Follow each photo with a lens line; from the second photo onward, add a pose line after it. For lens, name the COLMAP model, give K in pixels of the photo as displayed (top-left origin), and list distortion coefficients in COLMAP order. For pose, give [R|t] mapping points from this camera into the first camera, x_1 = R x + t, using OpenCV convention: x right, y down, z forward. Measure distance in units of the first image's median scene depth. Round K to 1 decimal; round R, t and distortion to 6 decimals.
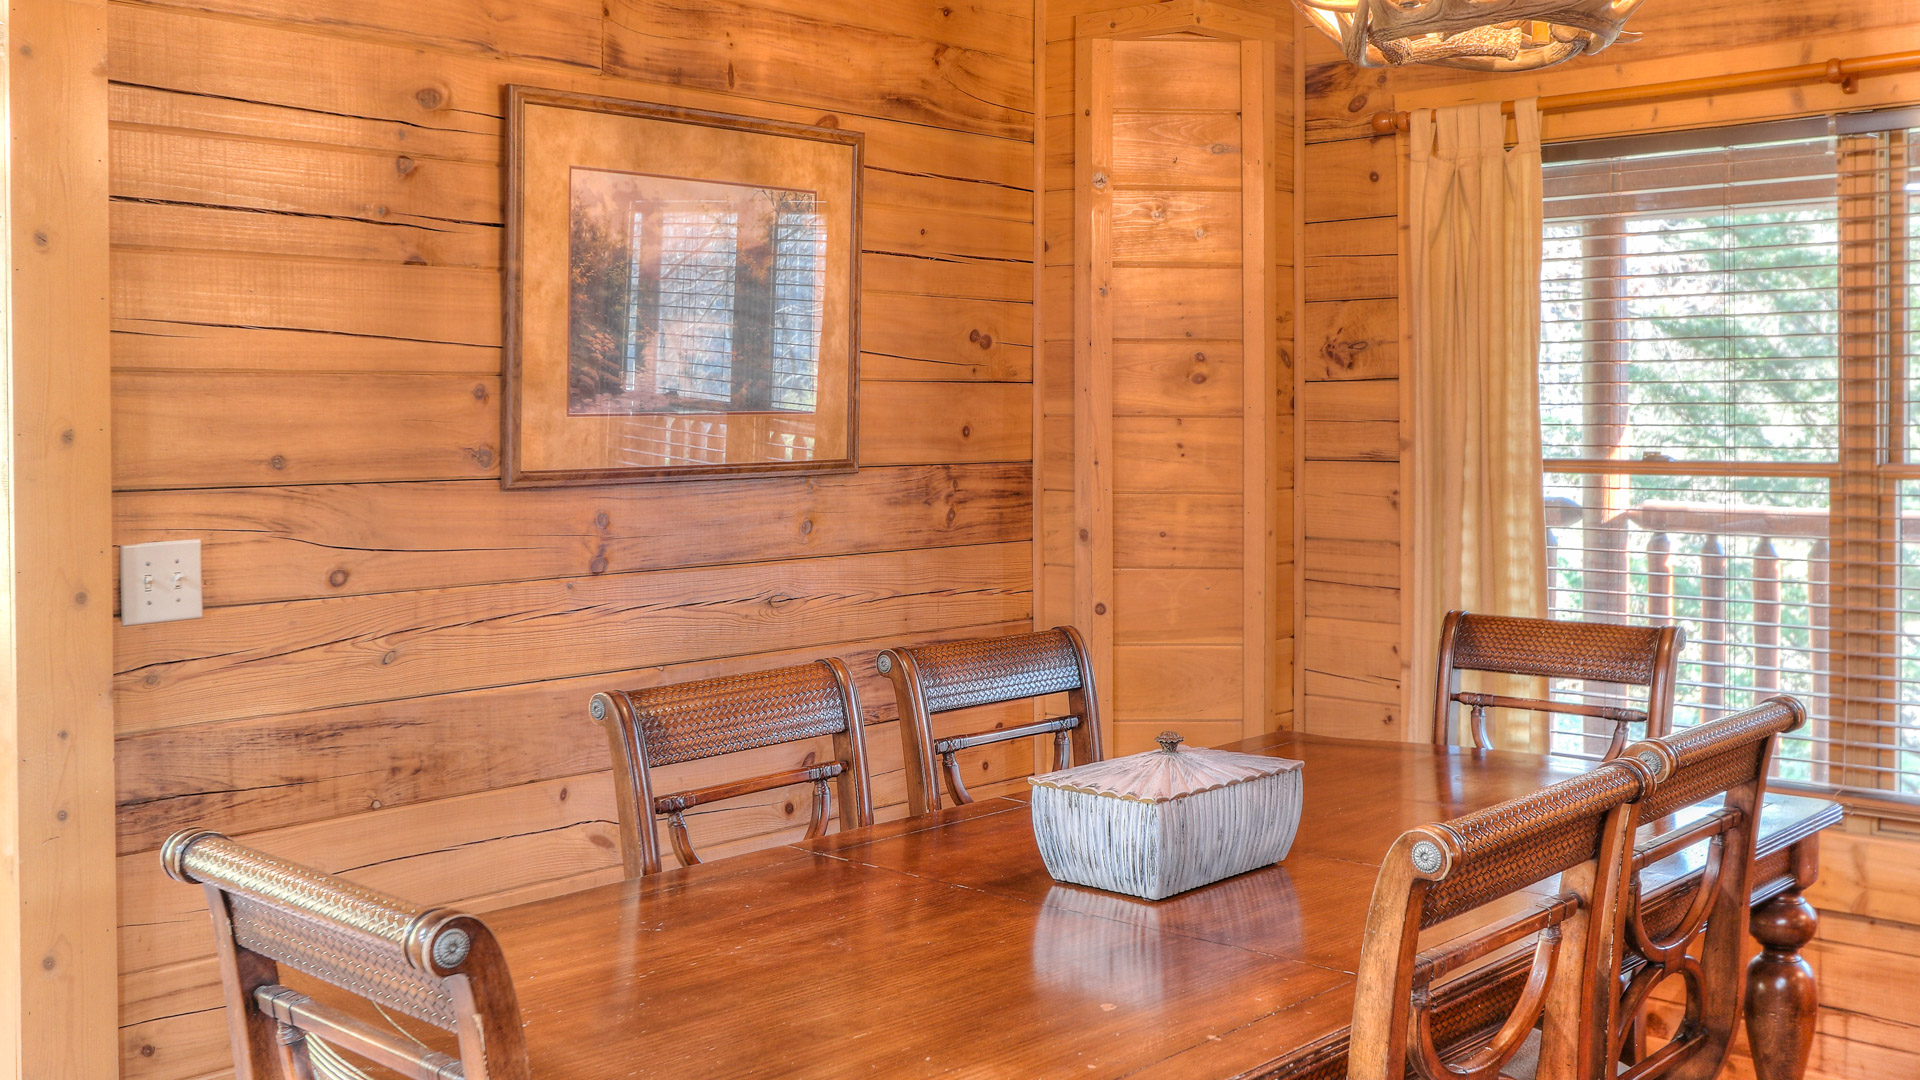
lens RADIAL K [[1969.6, 0, 1091.1], [0, 1969.6, 463.8], [0, 0, 1]] dist [-0.042596, 0.000000]
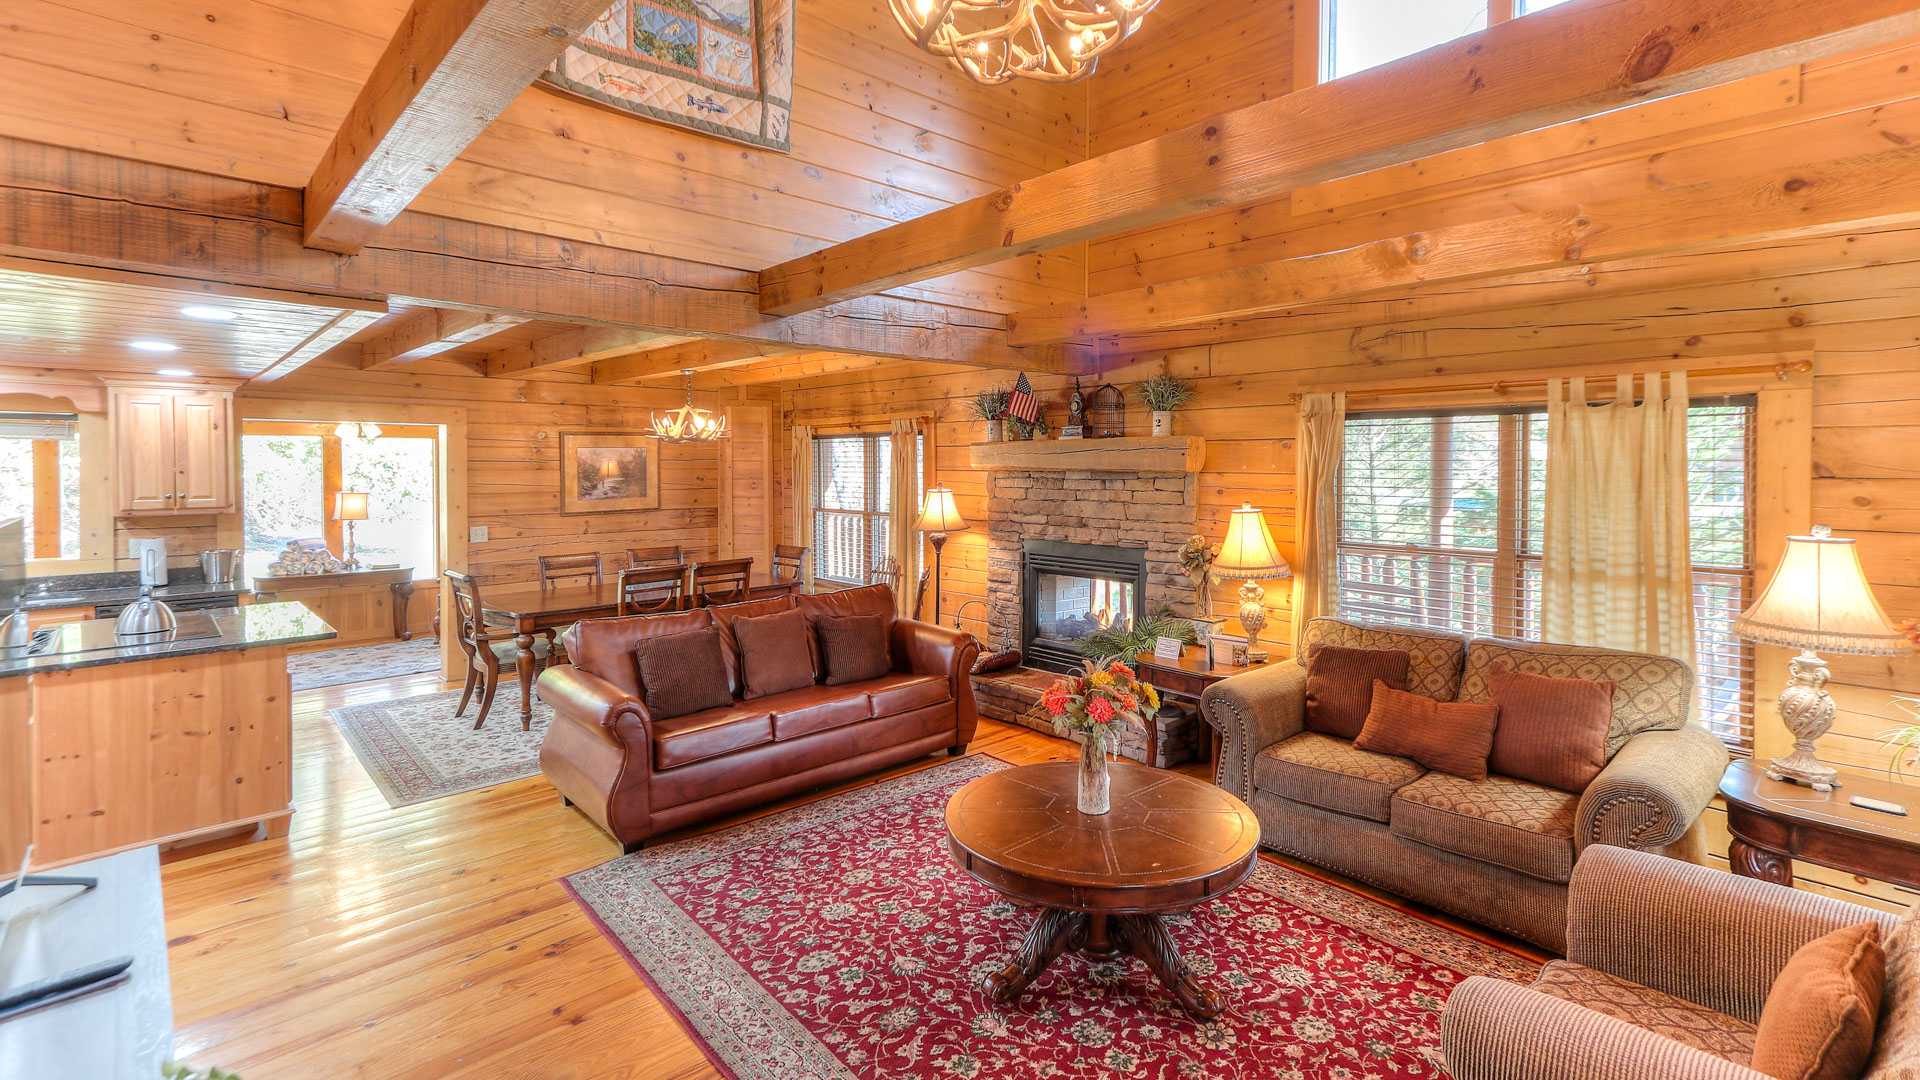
lens RADIAL K [[851.8, 0, 937.6], [0, 851.8, 489.5], [0, 0, 1]] dist [0.031787, 0.000505]
pose [[0.993876, 0.005065, -0.110383, 0.814119], [-0.005020, 0.999987, 0.000687, -0.055371], [0.110385, -0.000128, 0.993889, -0.936311]]
